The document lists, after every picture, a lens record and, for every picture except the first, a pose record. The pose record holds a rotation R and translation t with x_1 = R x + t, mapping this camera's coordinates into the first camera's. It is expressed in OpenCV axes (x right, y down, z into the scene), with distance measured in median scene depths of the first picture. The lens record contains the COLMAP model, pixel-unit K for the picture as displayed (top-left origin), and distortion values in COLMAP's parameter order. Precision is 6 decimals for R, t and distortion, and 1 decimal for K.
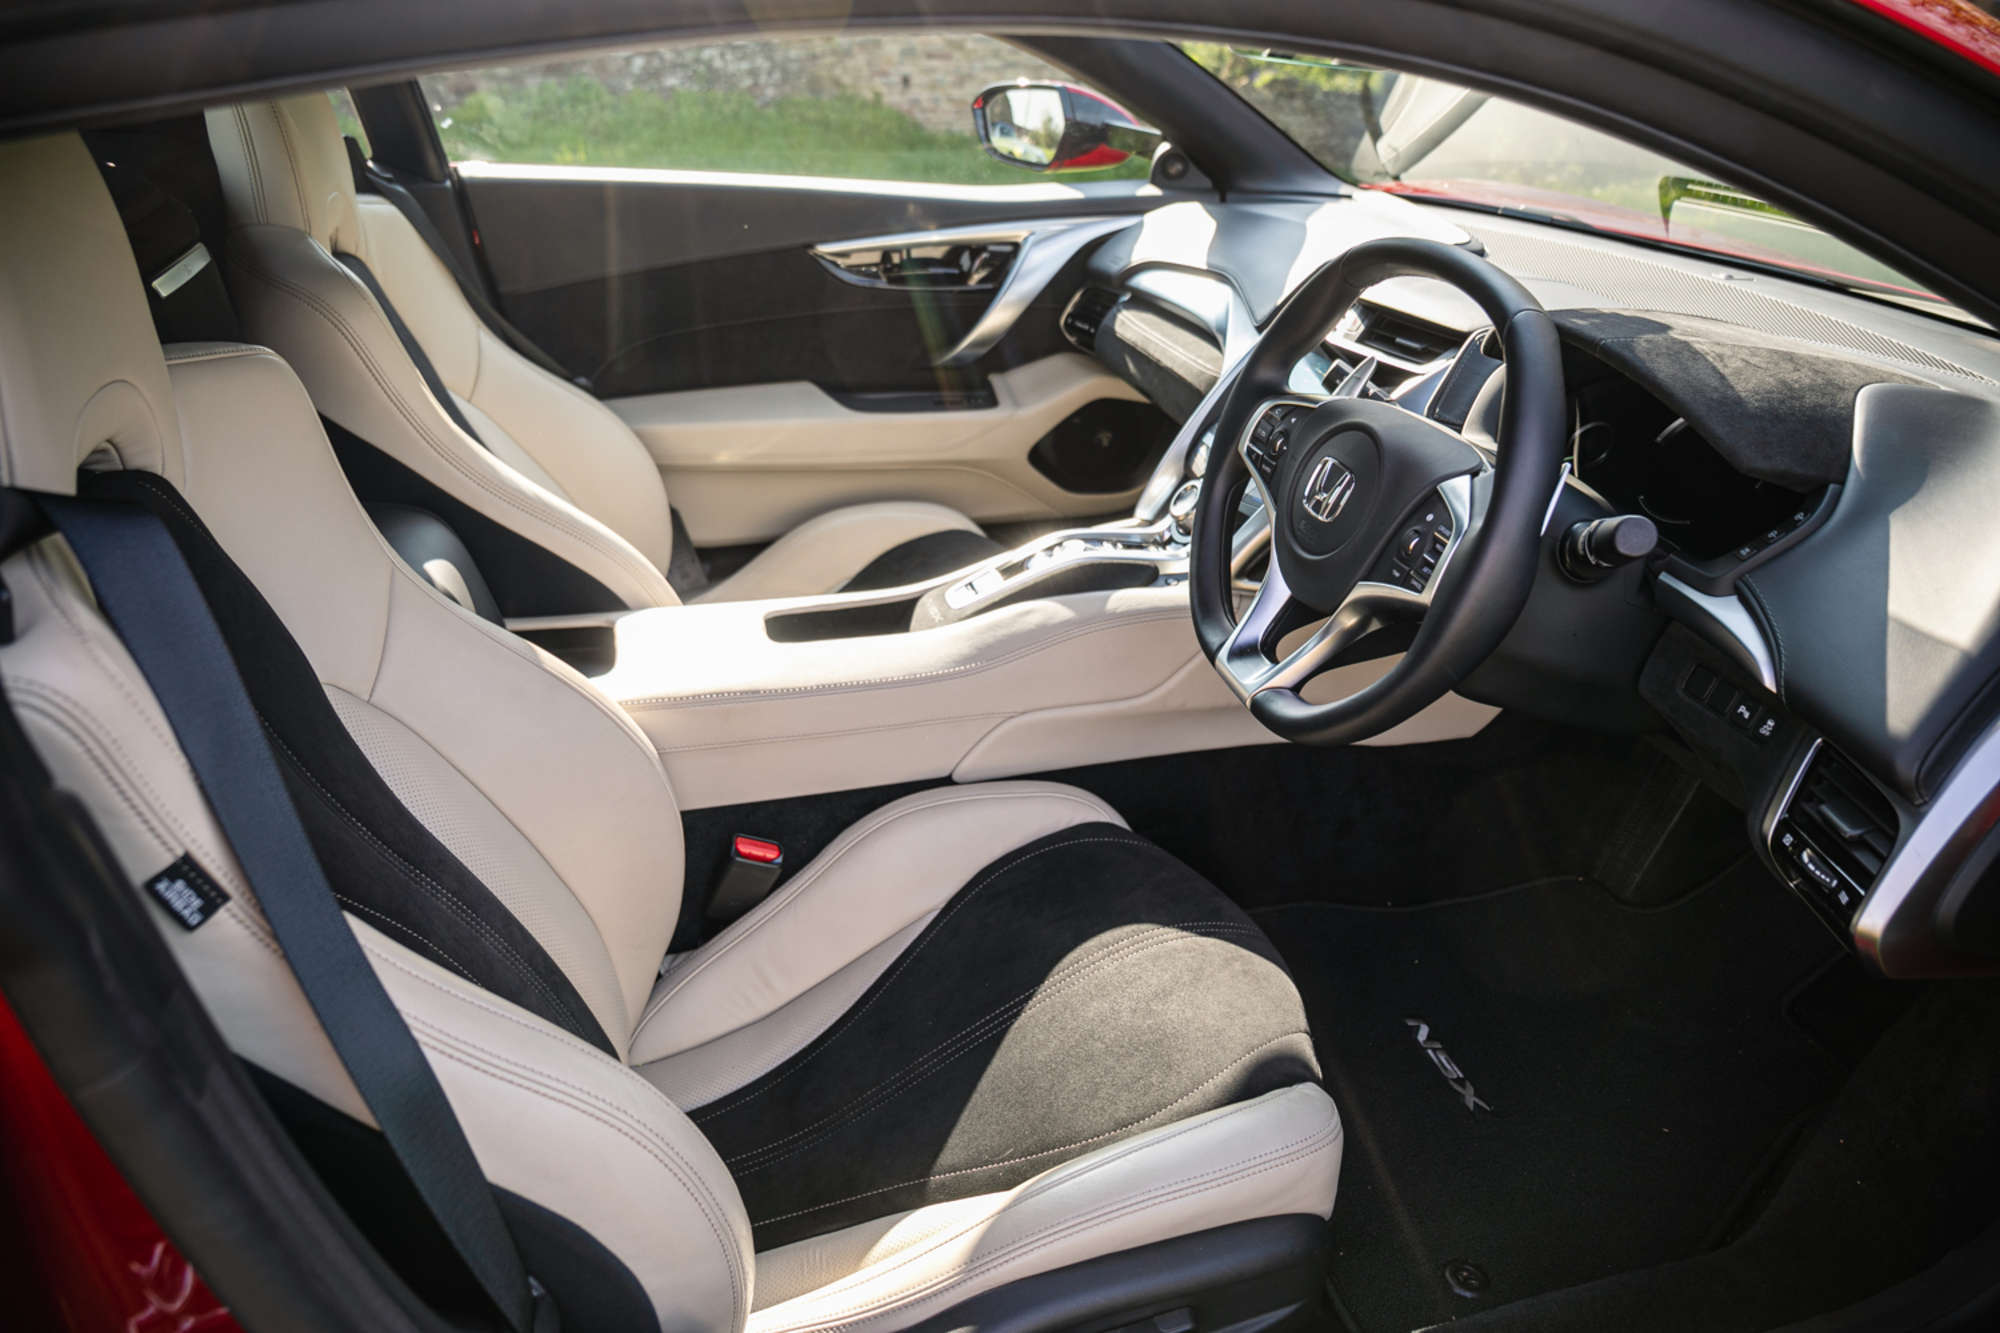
lens RADIAL K [[1344.5, 0, 979.8], [0, 1344.5, 678.2], [0, 0, 1]] dist [-0.091260, 0.078450]
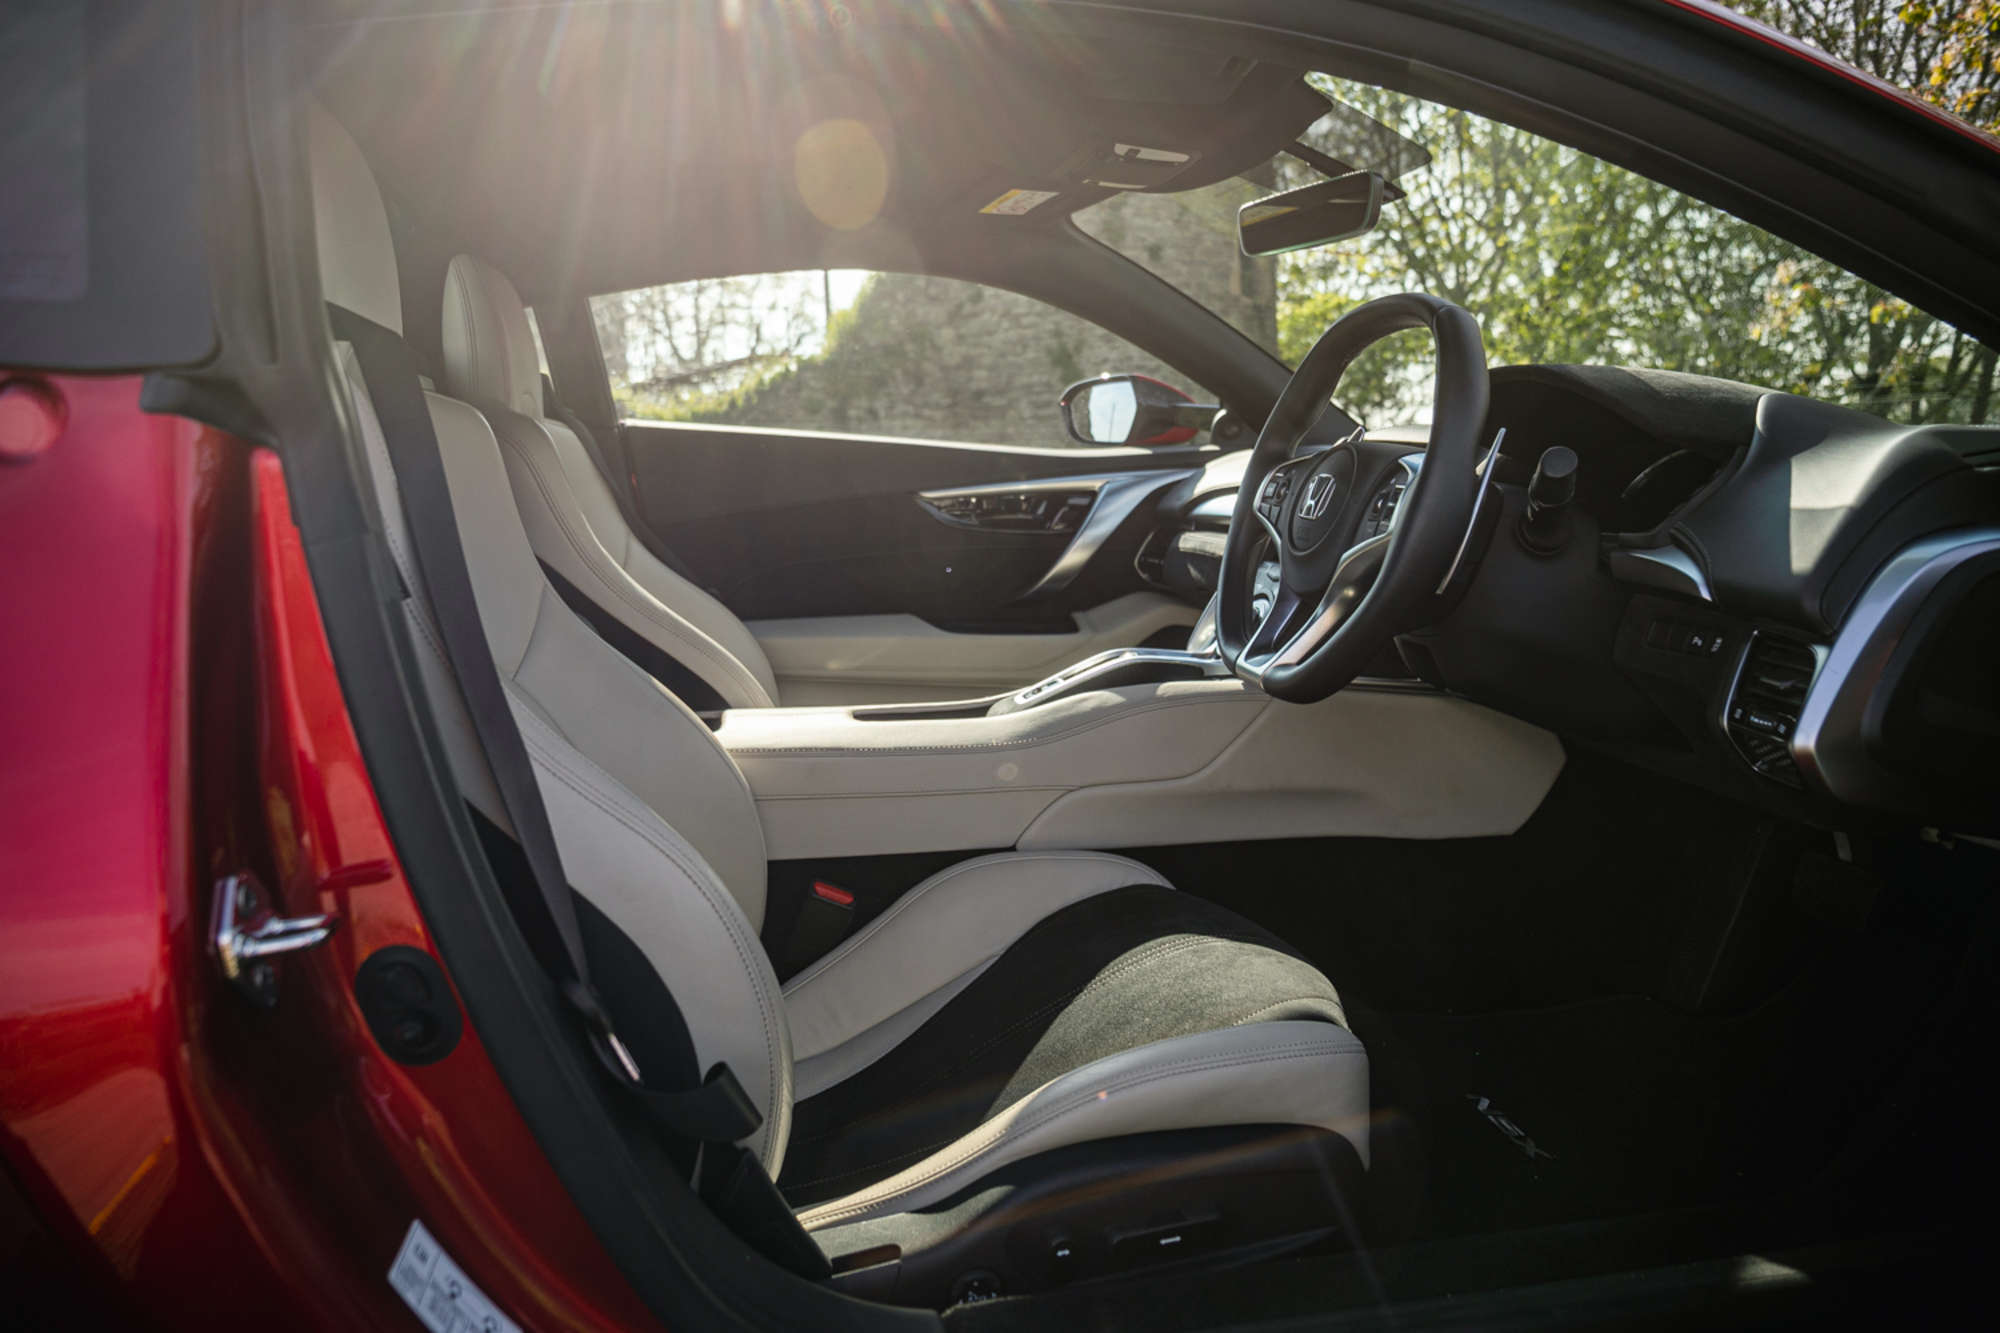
lens RADIAL K [[1344.5, 0, 979.8], [0, 1344.5, 678.2], [0, 0, 1]] dist [-0.091260, 0.078450]
pose [[0.995946, -0.006681, -0.089702, 0.048754], [-0.022320, 0.947694, -0.318399, 0.289538], [0.087137, 0.319110, 0.943703, -0.071186]]
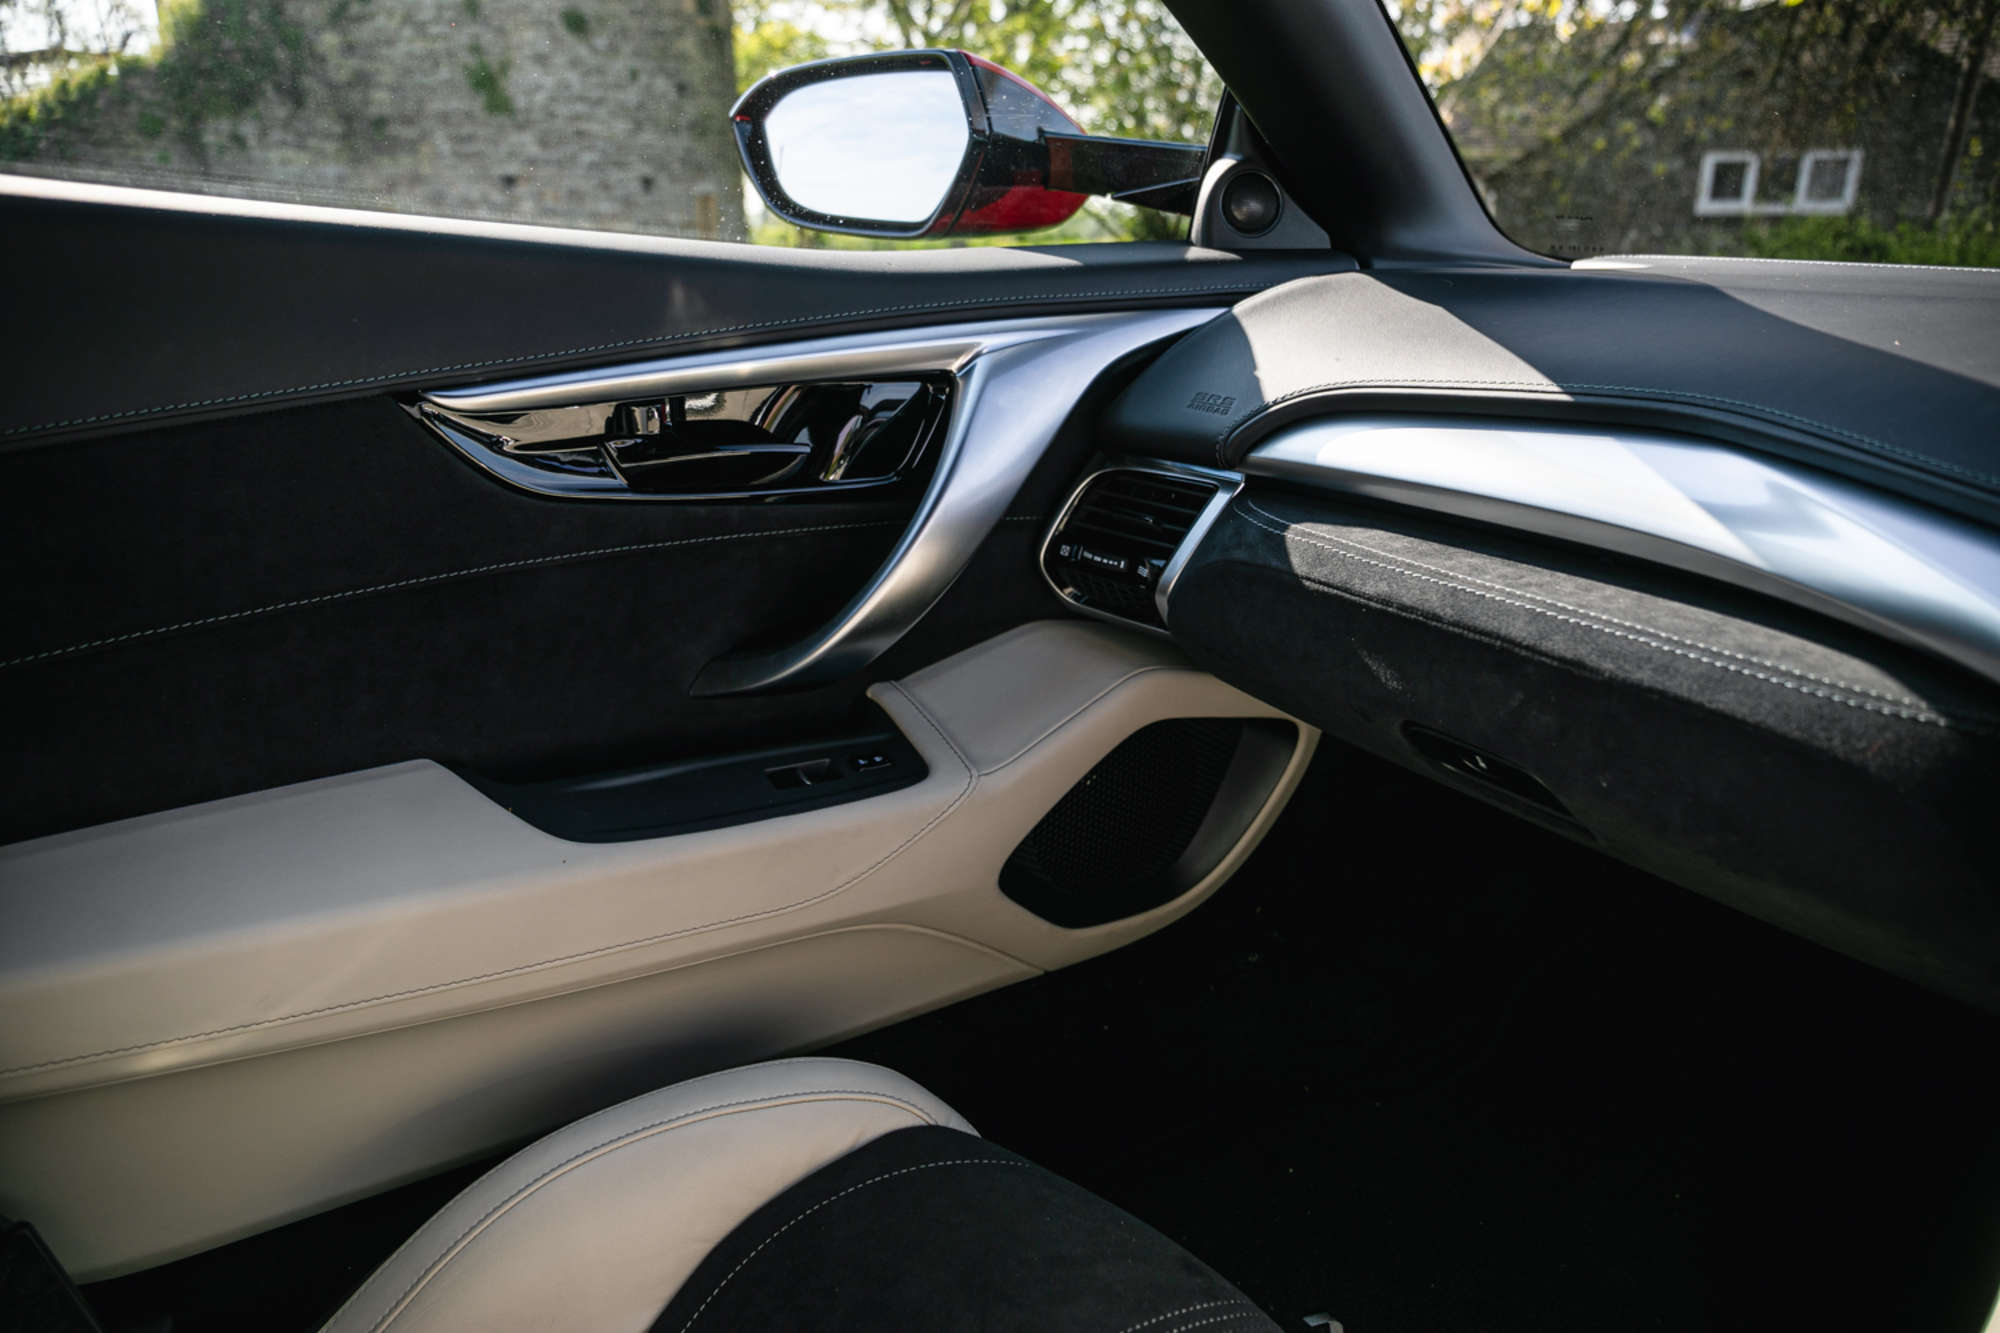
lens RADIAL K [[1344.5, 0, 979.8], [0, 1344.5, 678.2], [0, 0, 1]] dist [-0.091260, 0.078450]
pose [[0.949970, -0.093871, 0.297902, -0.135961], [0.135395, 0.983261, -0.121924, -0.270336], [-0.281470, 0.156158, 0.946778, 0.917508]]
